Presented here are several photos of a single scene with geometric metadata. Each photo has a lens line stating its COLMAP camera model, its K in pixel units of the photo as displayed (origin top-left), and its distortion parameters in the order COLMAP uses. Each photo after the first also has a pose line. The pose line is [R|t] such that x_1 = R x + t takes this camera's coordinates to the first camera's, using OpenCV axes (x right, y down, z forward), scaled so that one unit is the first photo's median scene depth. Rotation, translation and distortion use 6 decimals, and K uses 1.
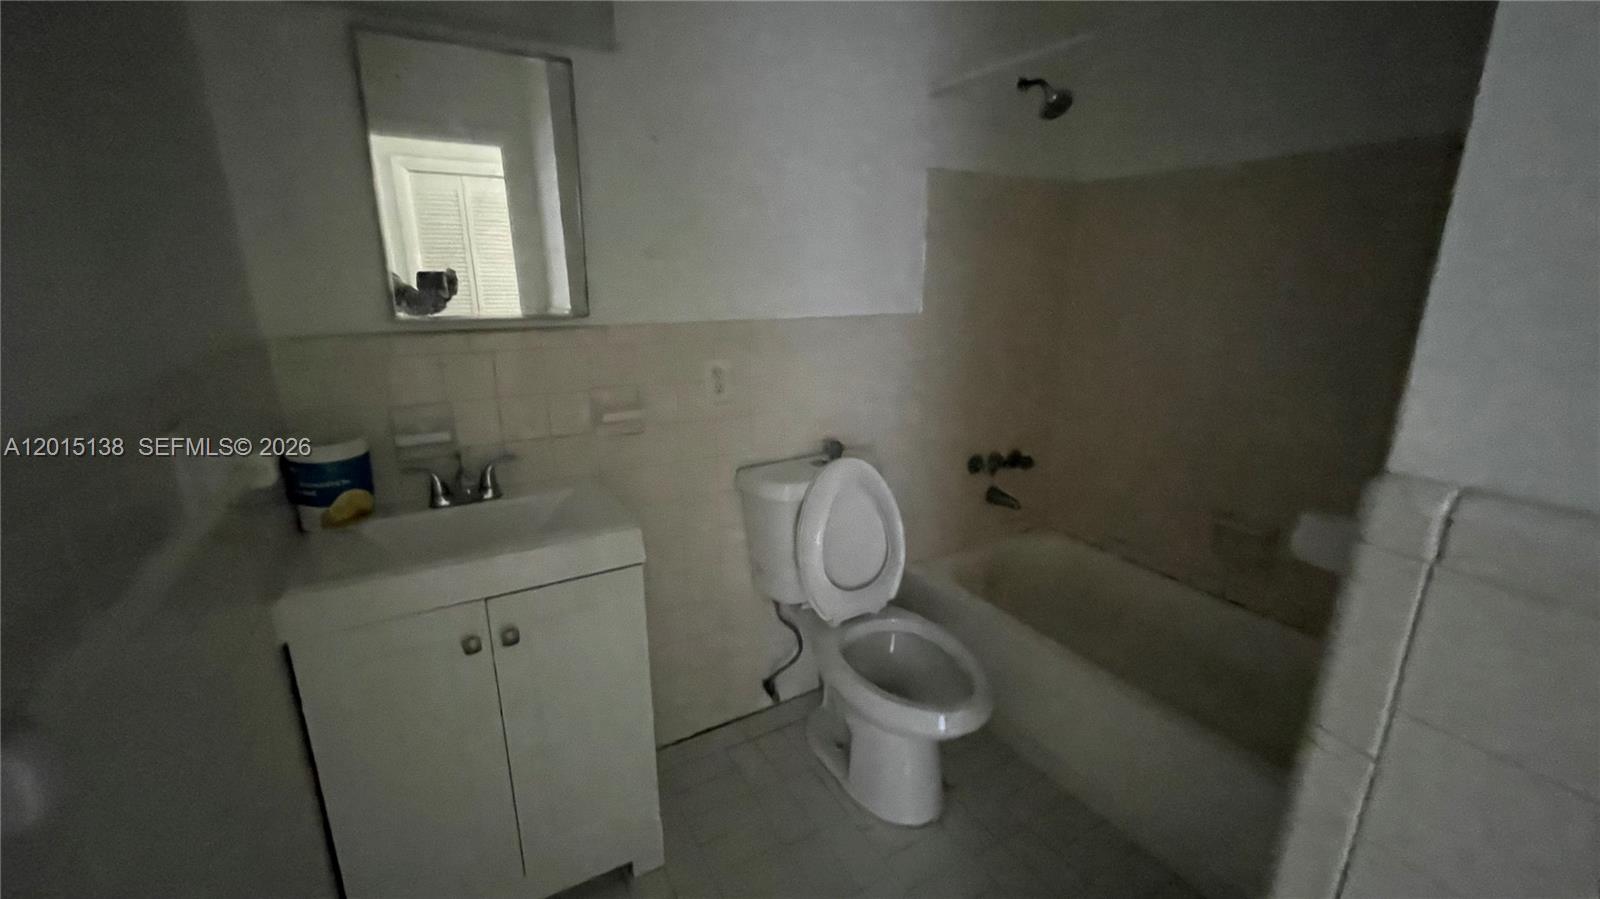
lens RADIAL K [[647.1, 0, 797.1], [0, 647.1, 448.2], [0, 0, 1]] dist [0.001140, -0.000074]
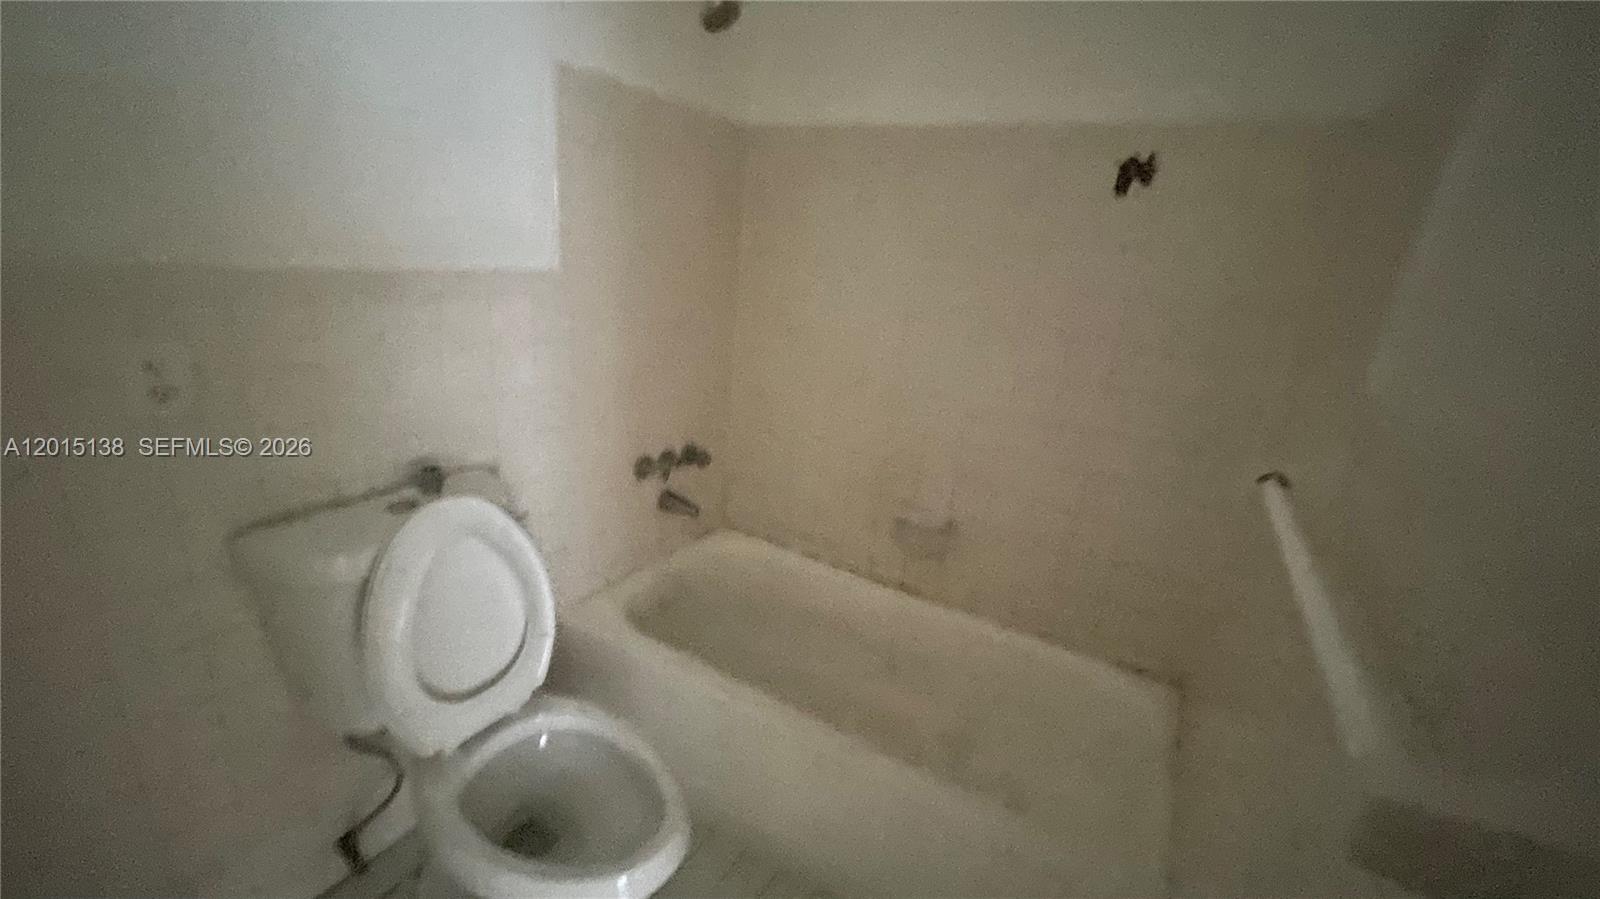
lens RADIAL K [[647.1, 0, 797.1], [0, 647.1, 448.2], [0, 0, 1]] dist [0.001140, -0.000074]
pose [[0.871585, -0.069691, 0.485266, 0.065098], [0.037999, 0.996470, 0.074857, -0.061615], [-0.488770, -0.046805, 0.871156, 0.254696]]
